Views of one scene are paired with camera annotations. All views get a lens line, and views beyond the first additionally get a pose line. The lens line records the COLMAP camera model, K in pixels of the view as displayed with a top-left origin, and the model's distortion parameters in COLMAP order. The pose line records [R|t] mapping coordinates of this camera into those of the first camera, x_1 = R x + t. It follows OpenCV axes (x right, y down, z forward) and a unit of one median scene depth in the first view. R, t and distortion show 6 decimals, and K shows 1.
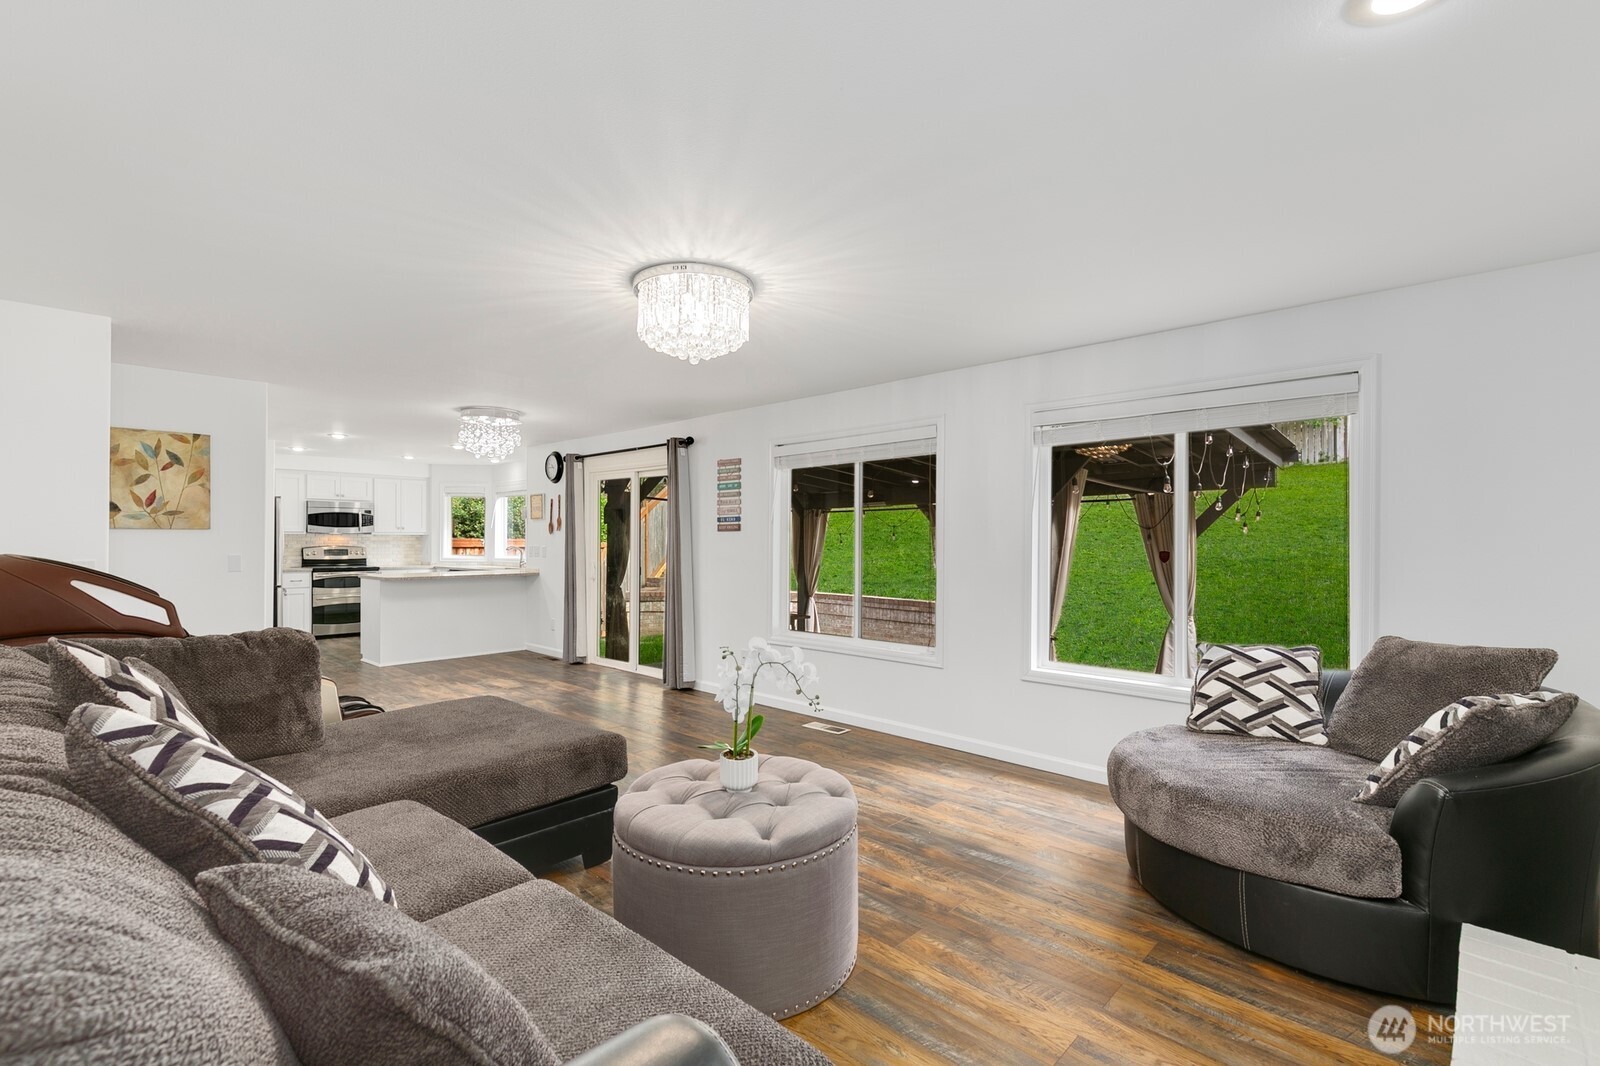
lens RADIAL K [[725.5, 0, 802.6], [0, 725.5, 536.7], [0, 0, 1]] dist [0.012535, -0.003570]
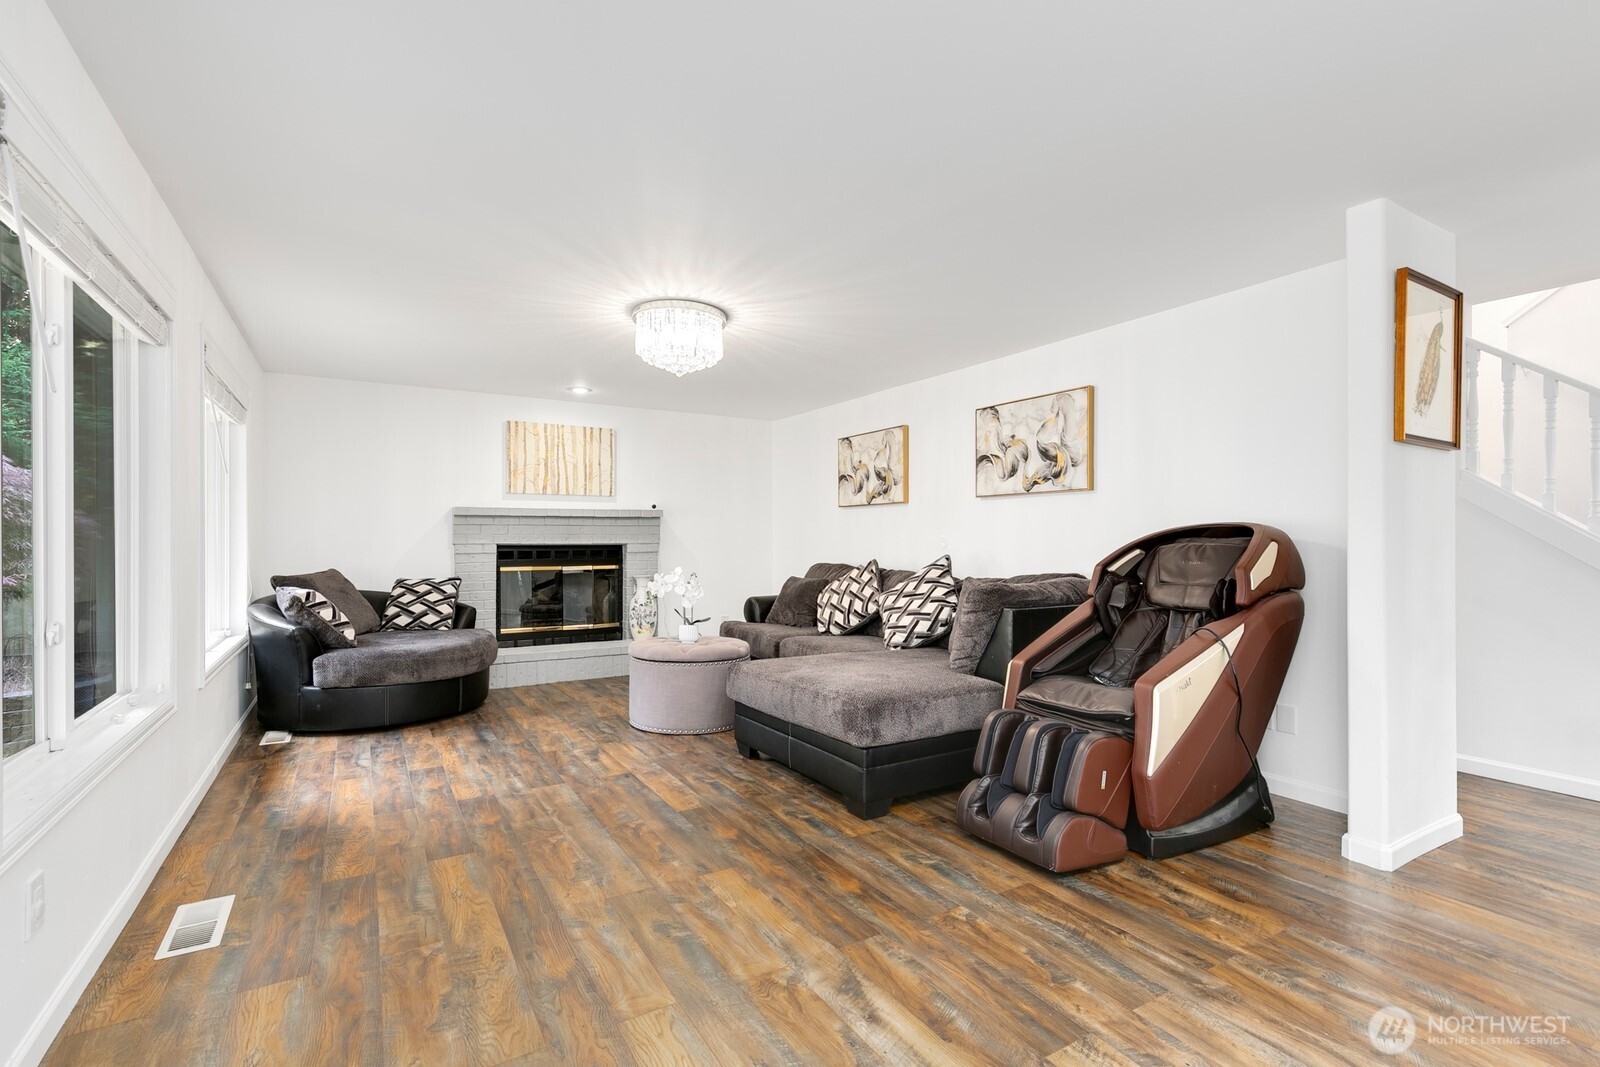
lens RADIAL K [[725.5, 0, 801.2], [0, 725.5, 542.1], [0, 0, 1]] dist [0.012535, -0.003570]
pose [[-0.962861, -0.002454, 0.269988, -0.229624], [-0.002011, 0.999996, 0.001918, 0.018680], [-0.269991, 0.001304, -0.962862, 0.709044]]
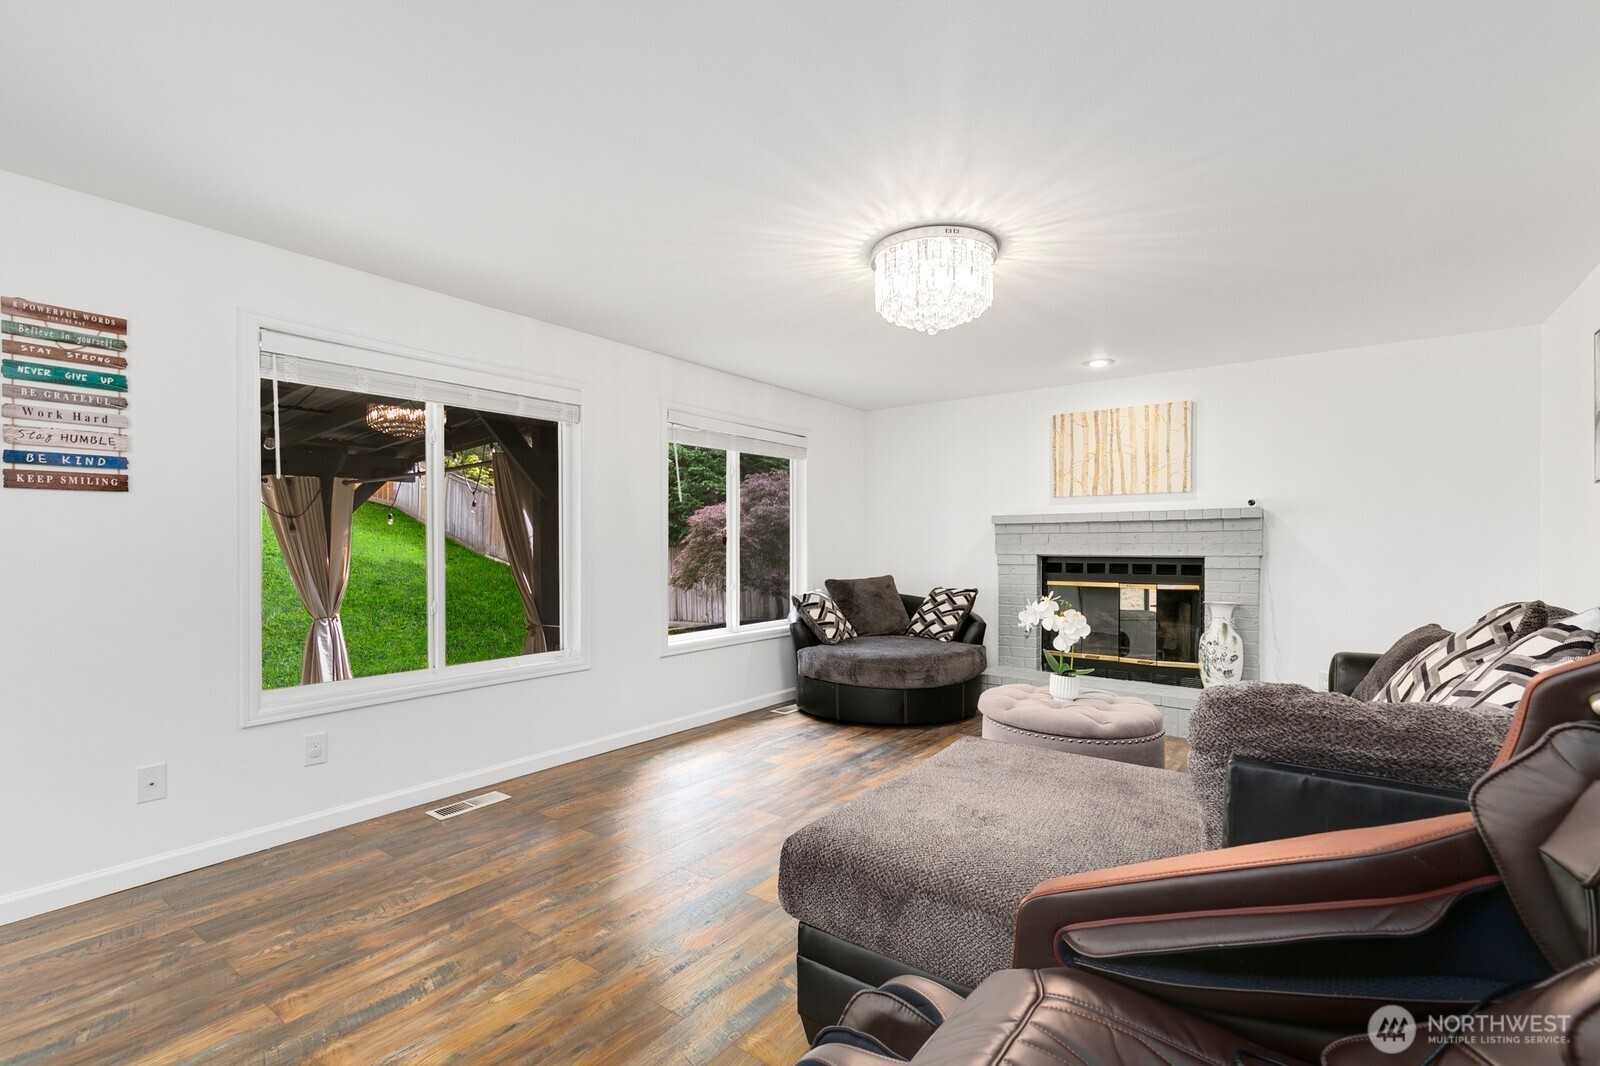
lens RADIAL K [[725.5, 0, 794.4], [0, 725.5, 554.8], [0, 0, 1]] dist [0.012535, -0.003570]
pose [[-0.111896, -0.014333, 0.993617, -0.351821], [-0.001182, 0.999897, 0.014290, 0.014087], [-0.993719, 0.000425, -0.111901, 0.419793]]
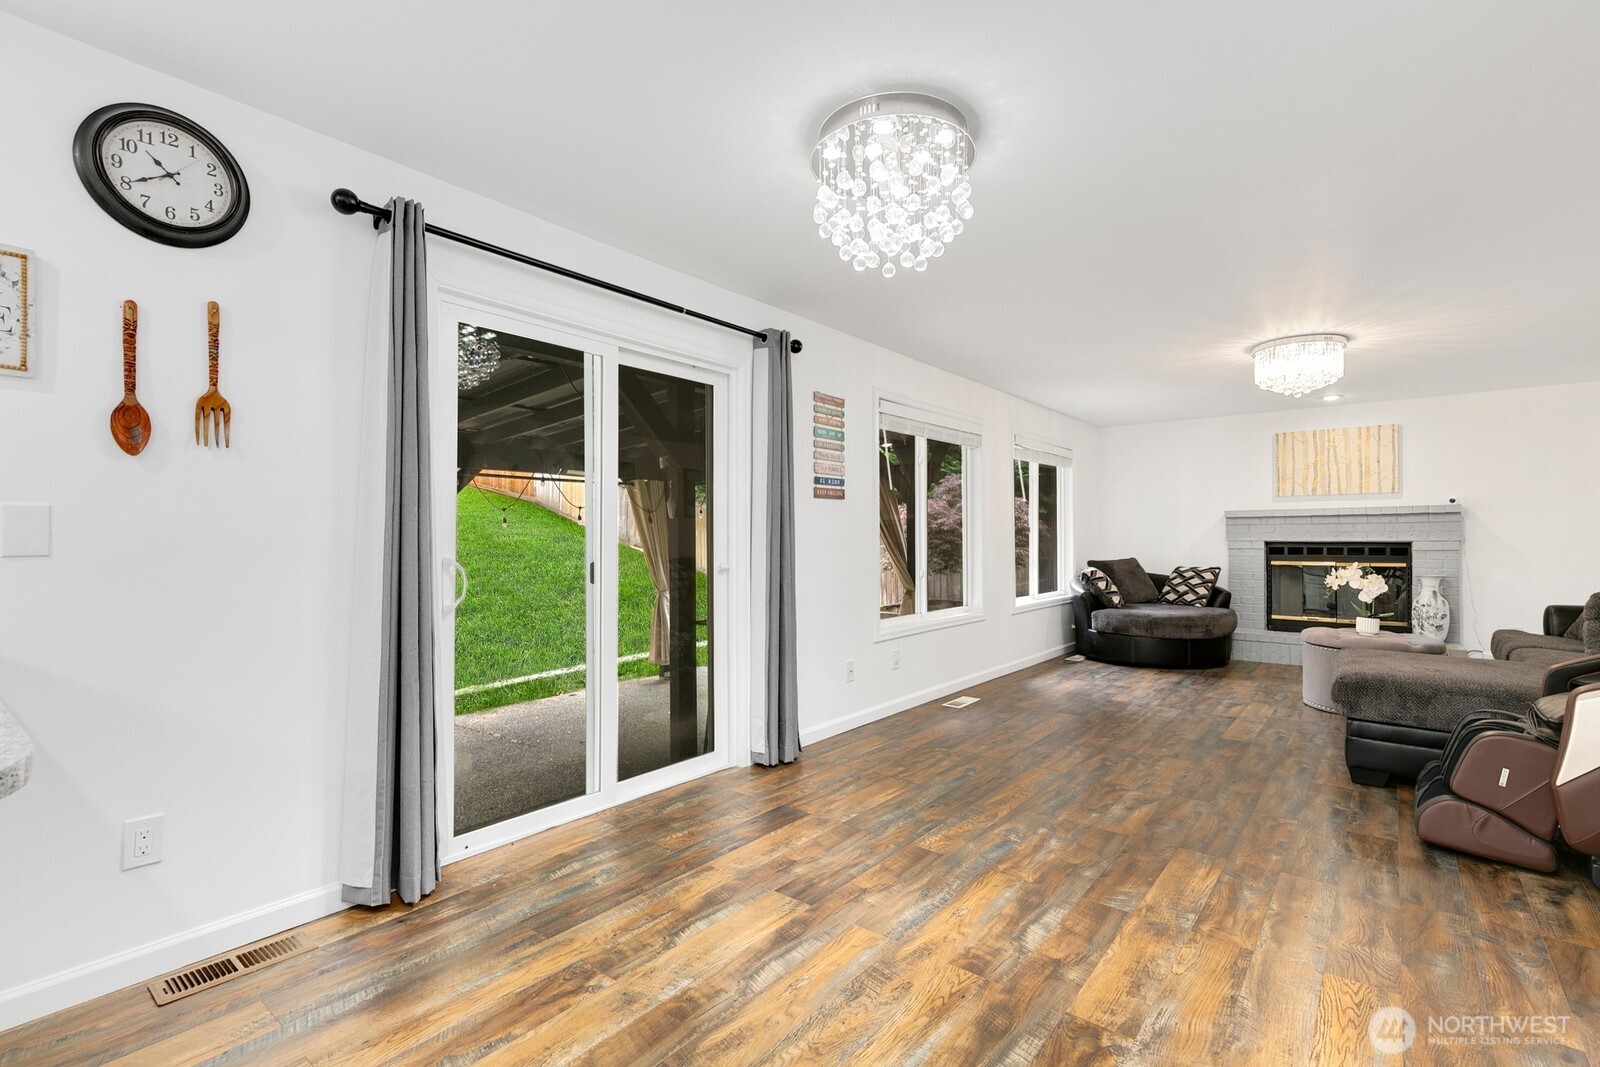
lens RADIAL K [[725.5, 0, 802.7], [0, 725.5, 535.7], [0, 0, 1]] dist [0.012535, -0.003570]
pose [[-0.076634, 0.002854, 0.997055, -0.512590], [-0.000928, 0.999995, -0.002934, 0.019405], [-0.997059, -0.001151, -0.076631, 0.696604]]
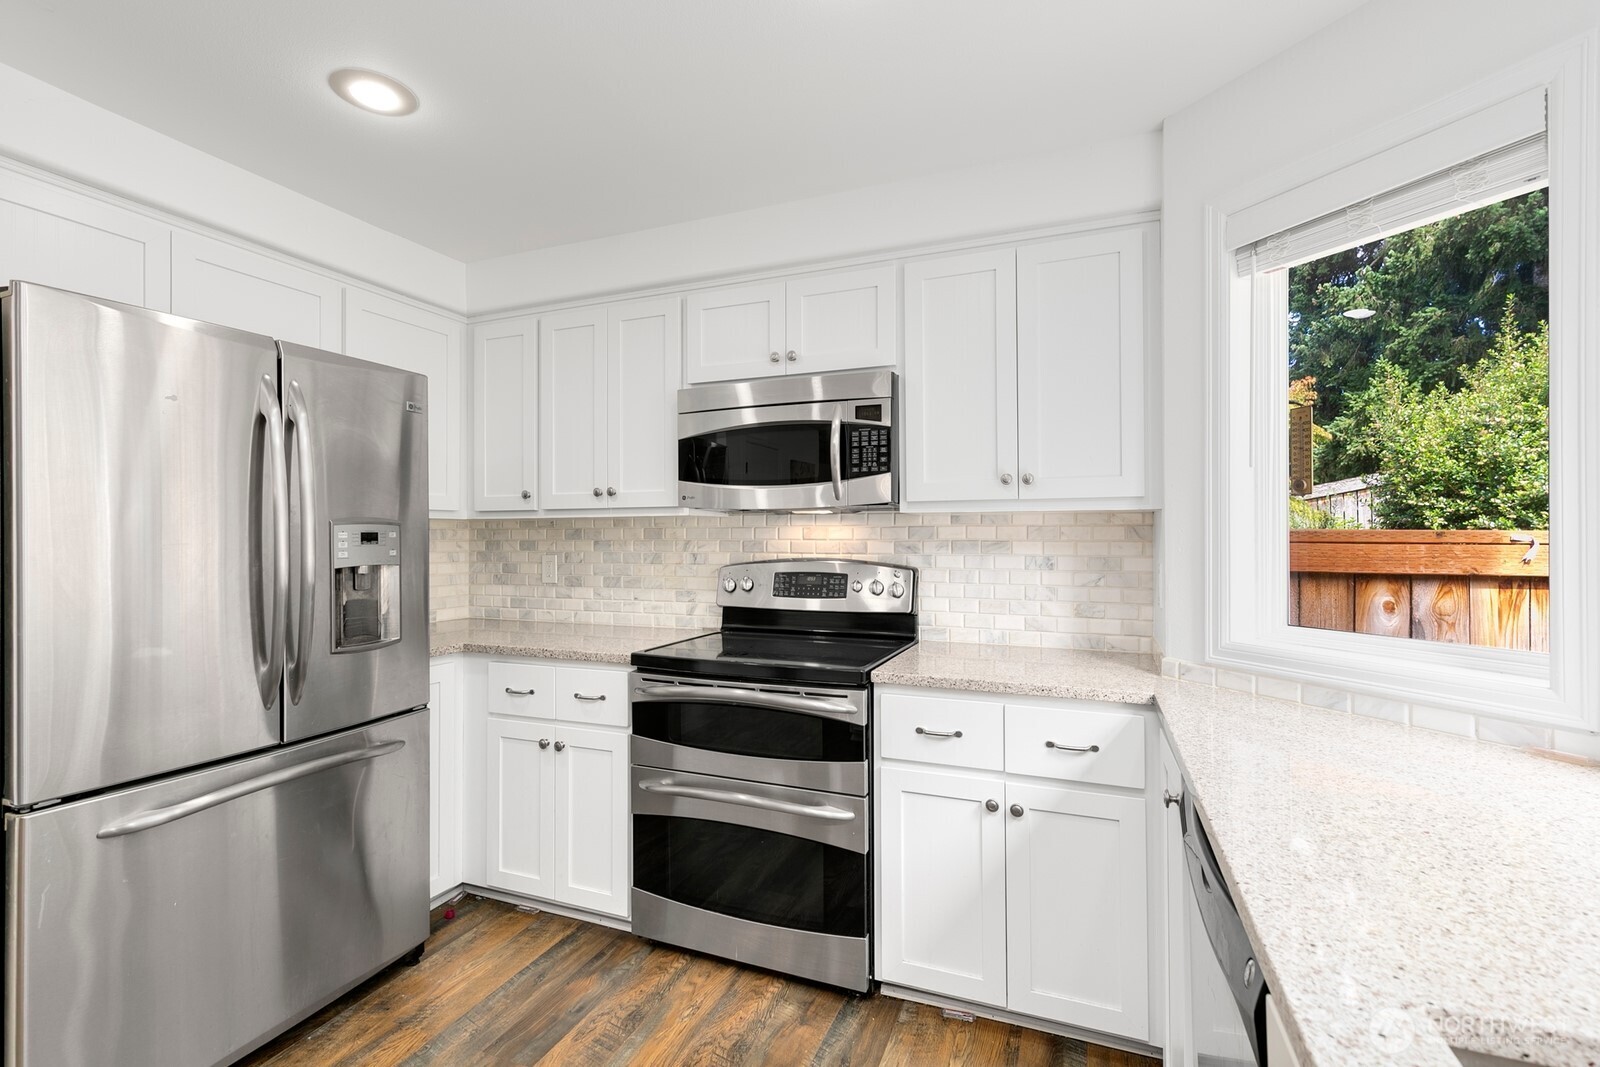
lens RADIAL K [[725.5, 0, 797.8], [0, 725.5, 530.3], [0, 0, 1]] dist [0.012535, -0.003570]
pose [[0.370617, -0.007606, -0.928755, -0.422258], [0.004037, 0.999970, -0.006579, 0.003978], [0.928777, -0.001311, 0.370637, 0.955151]]
